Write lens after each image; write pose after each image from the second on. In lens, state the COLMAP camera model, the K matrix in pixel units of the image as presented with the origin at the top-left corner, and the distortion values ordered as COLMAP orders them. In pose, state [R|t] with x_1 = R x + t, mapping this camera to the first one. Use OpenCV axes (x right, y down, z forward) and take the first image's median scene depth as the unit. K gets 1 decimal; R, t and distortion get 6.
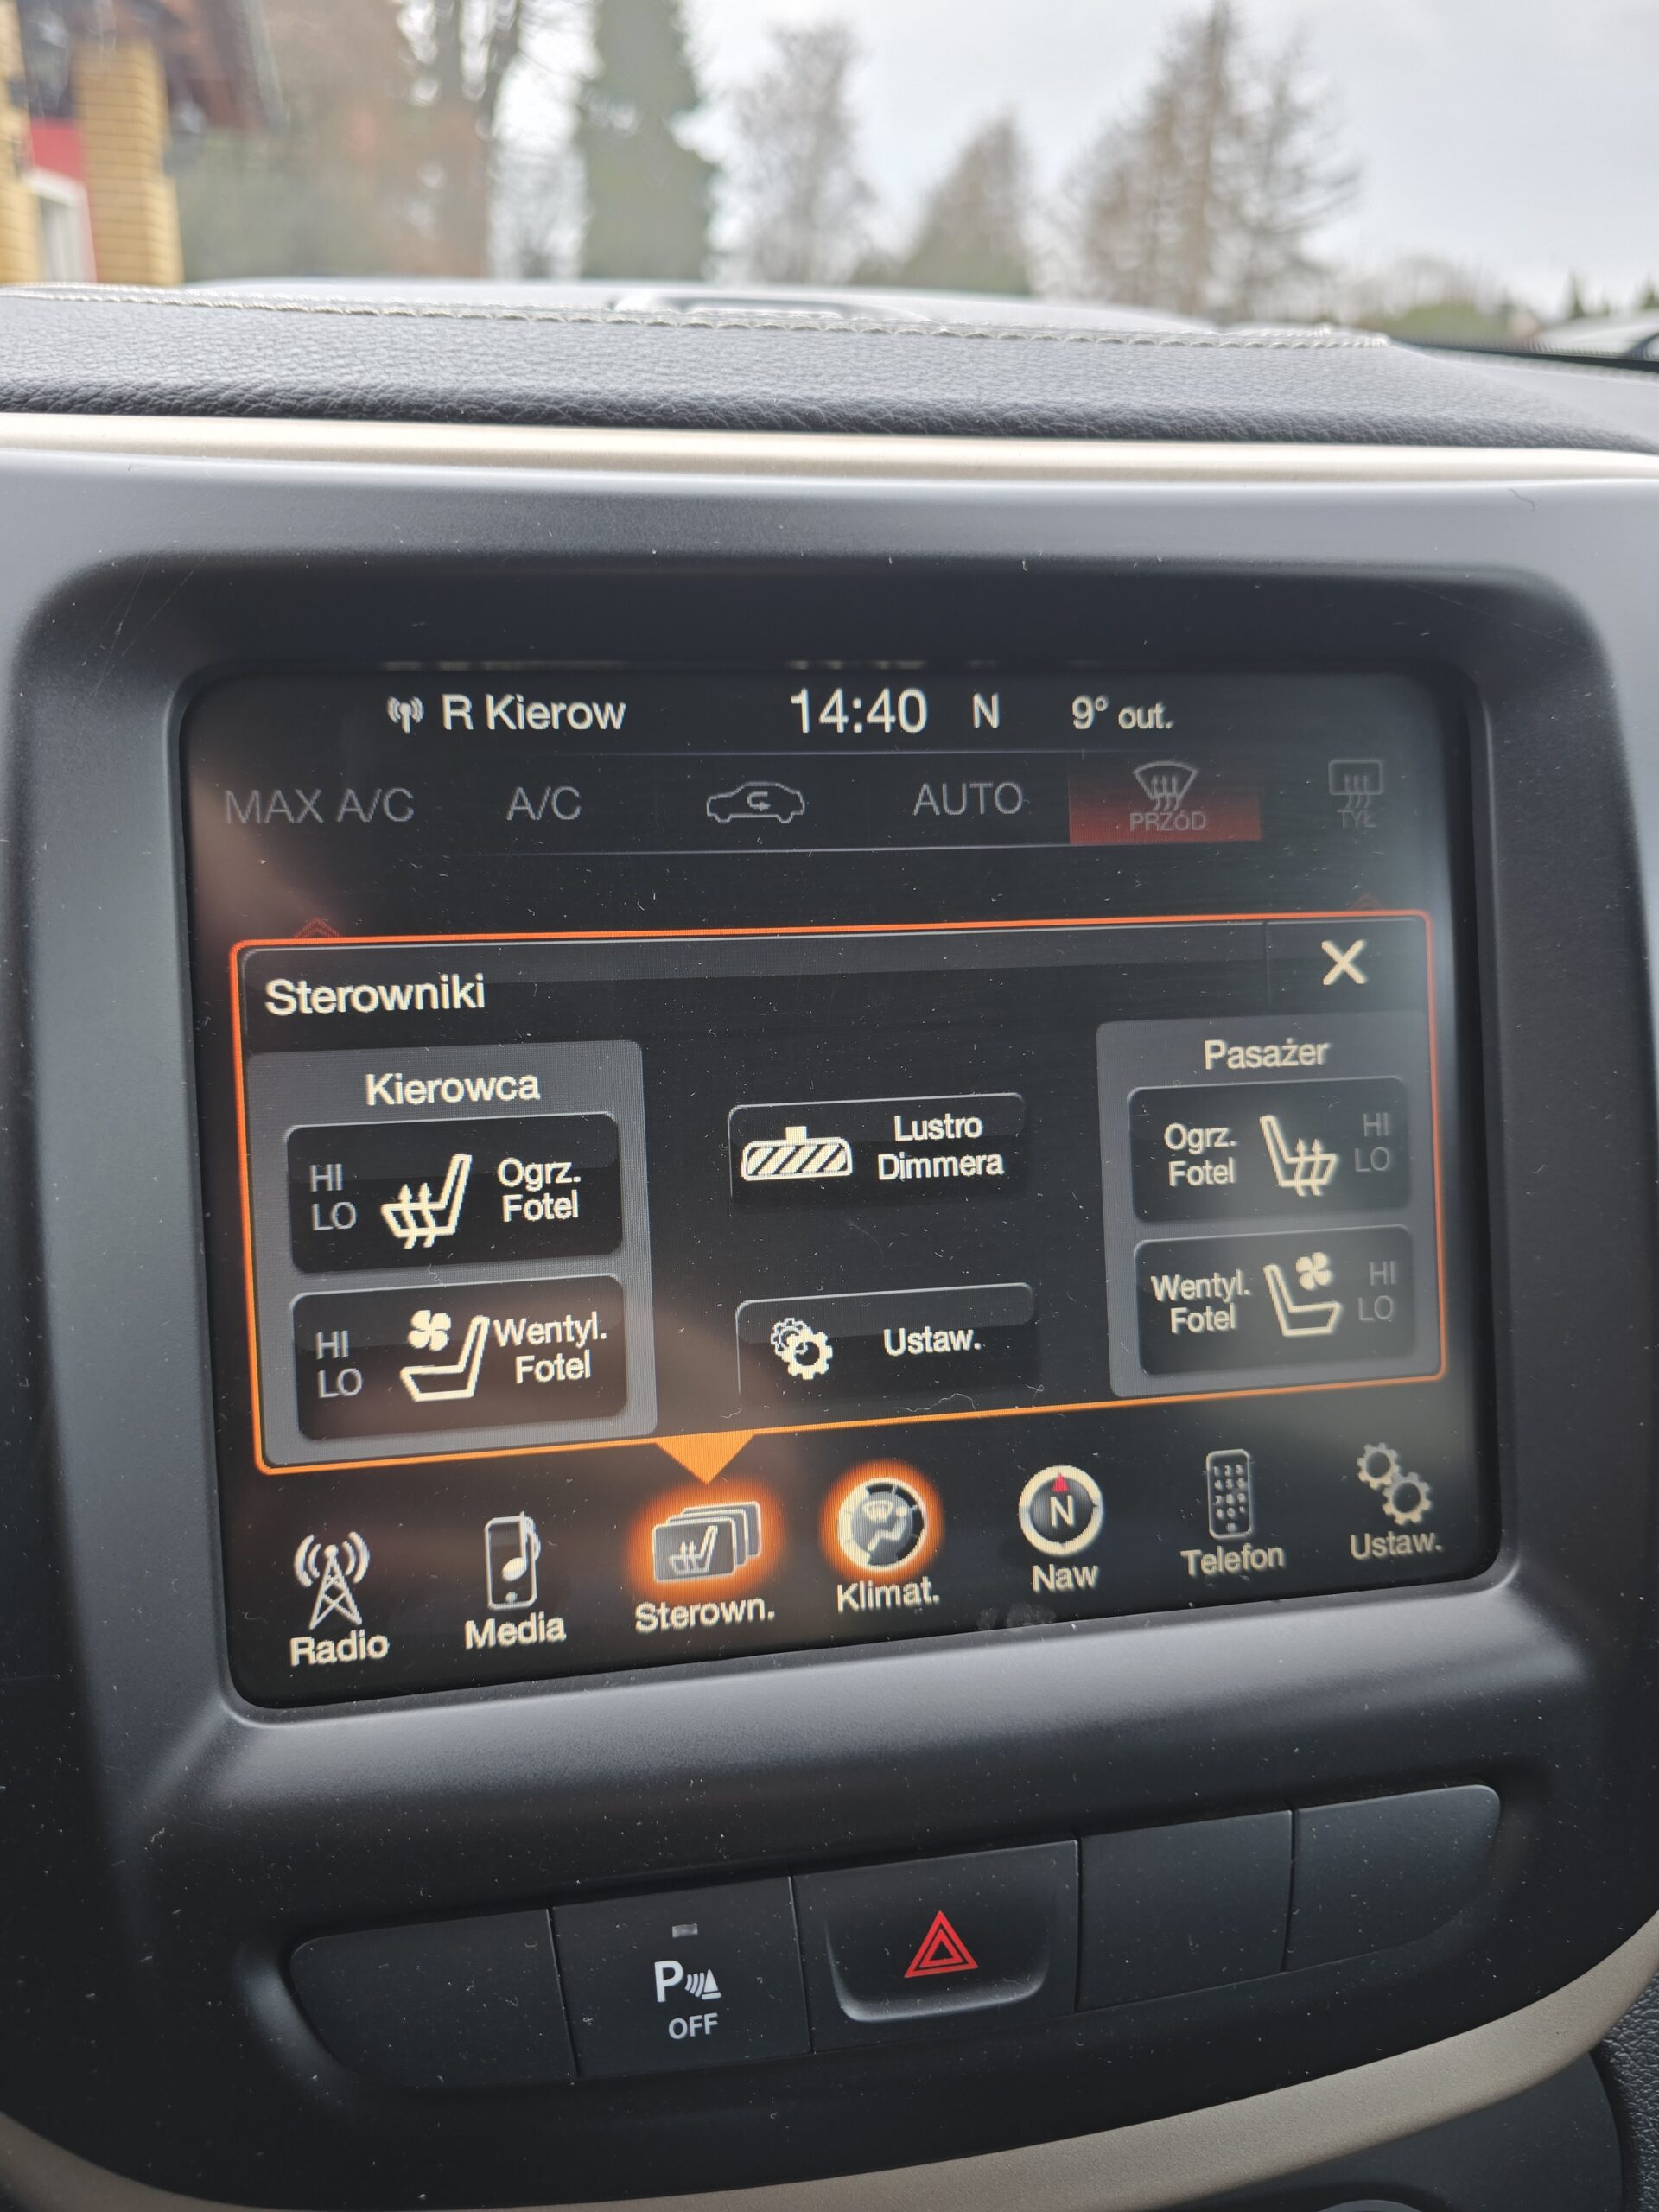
lens RADIAL K [[1533.3, 0, 816.4], [0, 1533.3, 1109.6], [0, 0, 1]] dist [-0.016527, -0.002706]
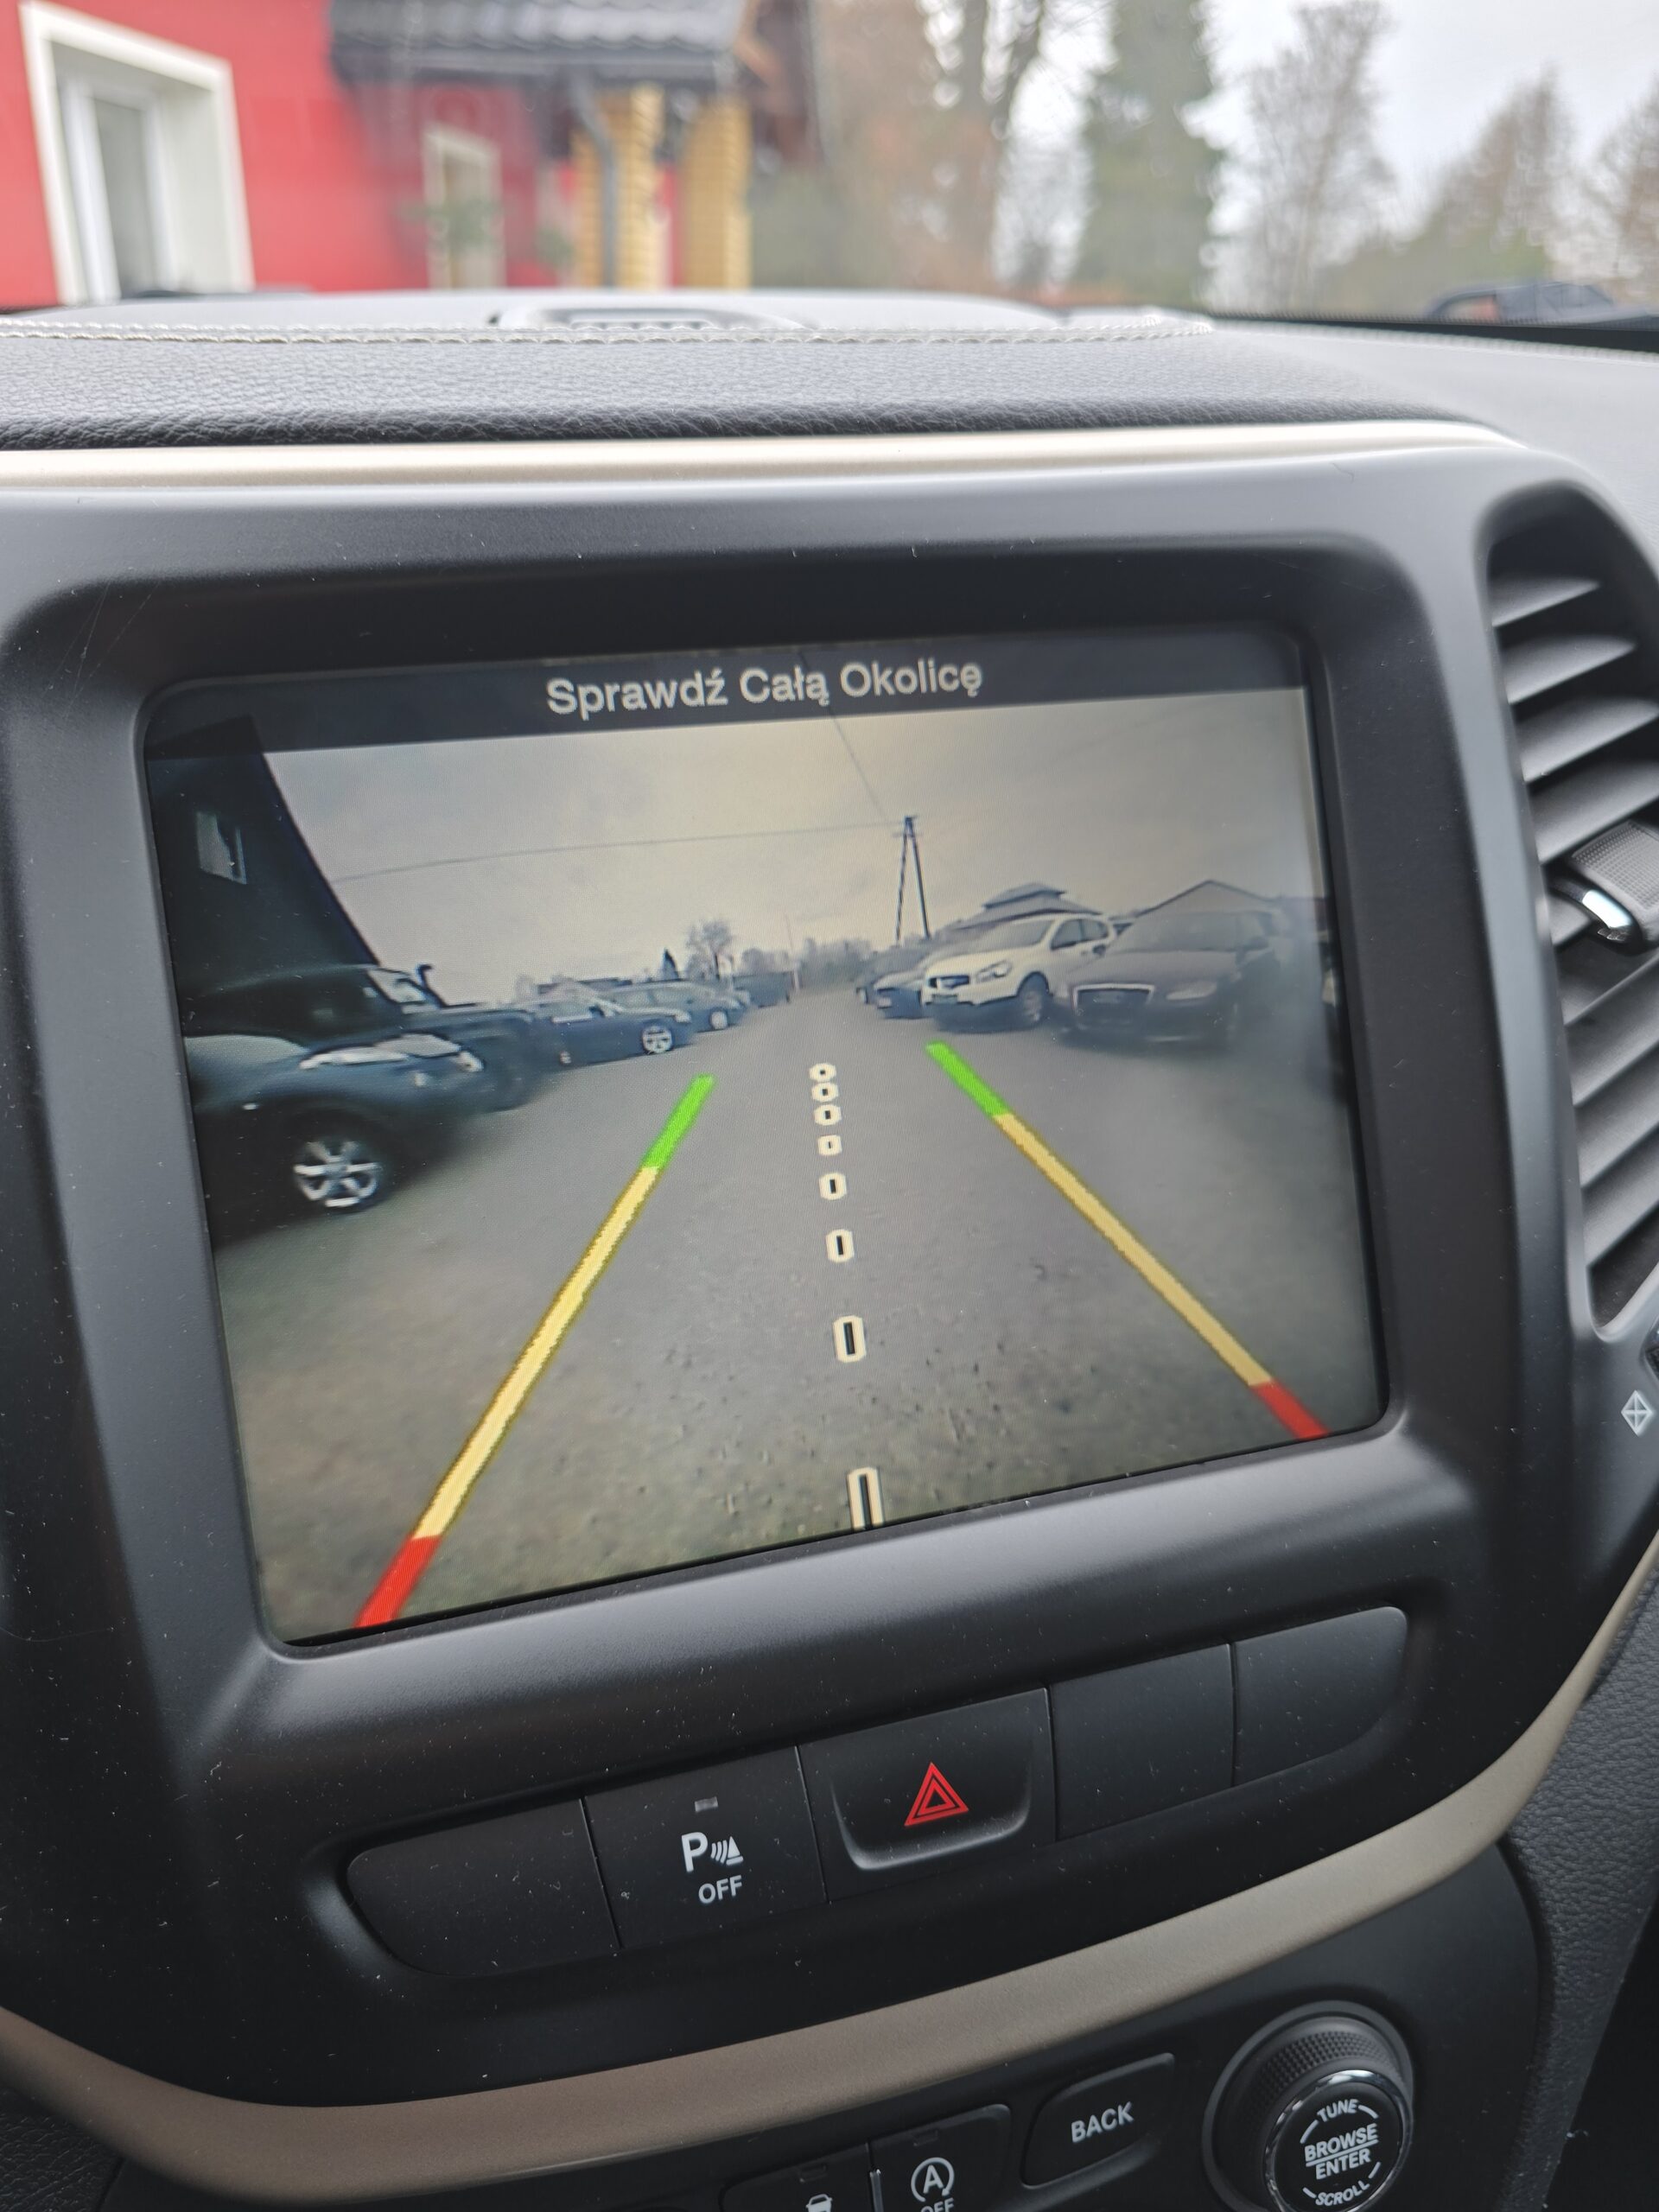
lens RADIAL K [[1531.6, 0, 833.7], [0, 1531.6, 1117.5], [0, 0, 1]] dist [-0.012771, -0.005168]
pose [[0.993069, -0.079161, 0.086873, -0.047161], [0.077868, 0.996798, 0.018178, 0.026440], [-0.088034, -0.011288, 0.996054, -0.097160]]
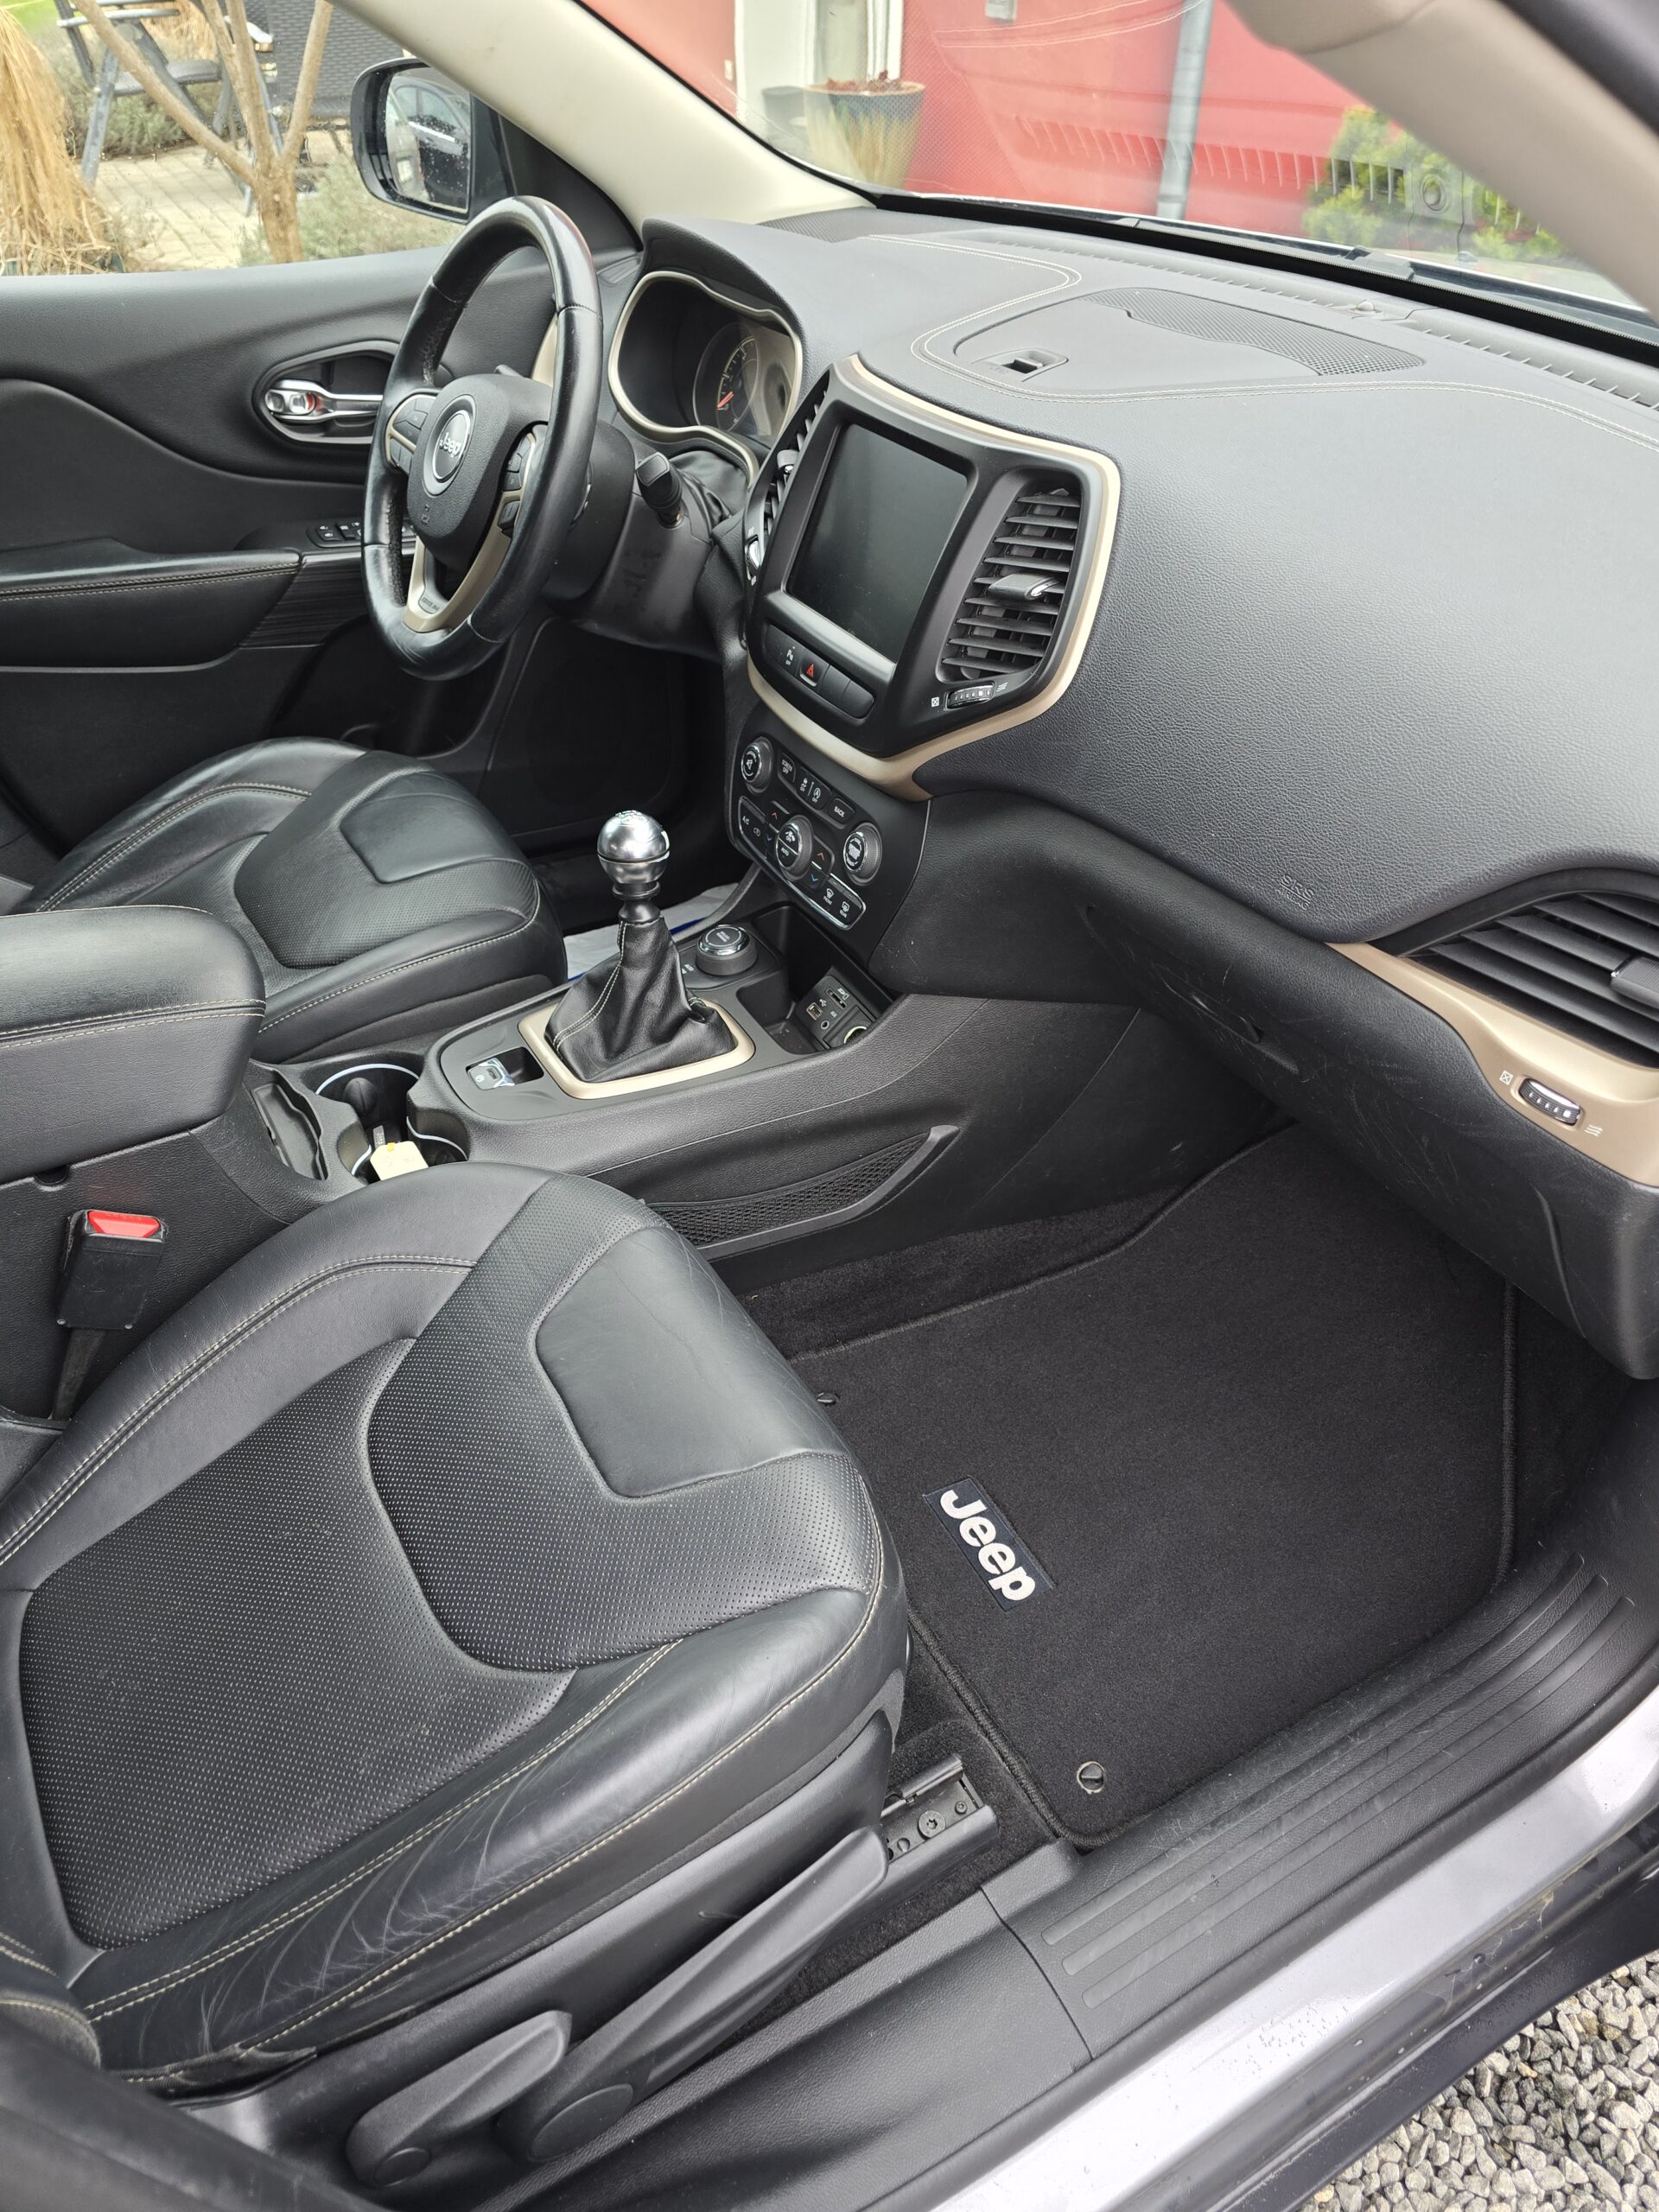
lens RADIAL K [[1491.3, 0, 830.7], [0, 1491.3, 1125.1], [0, 0, 1]] dist [0.054020, -0.045771]
pose [[0.341650, 0.571121, -0.746389, 5.170803], [-0.401818, 0.806696, 0.433340, -0.549003], [0.849599, 0.151862, 0.505094, -1.532080]]
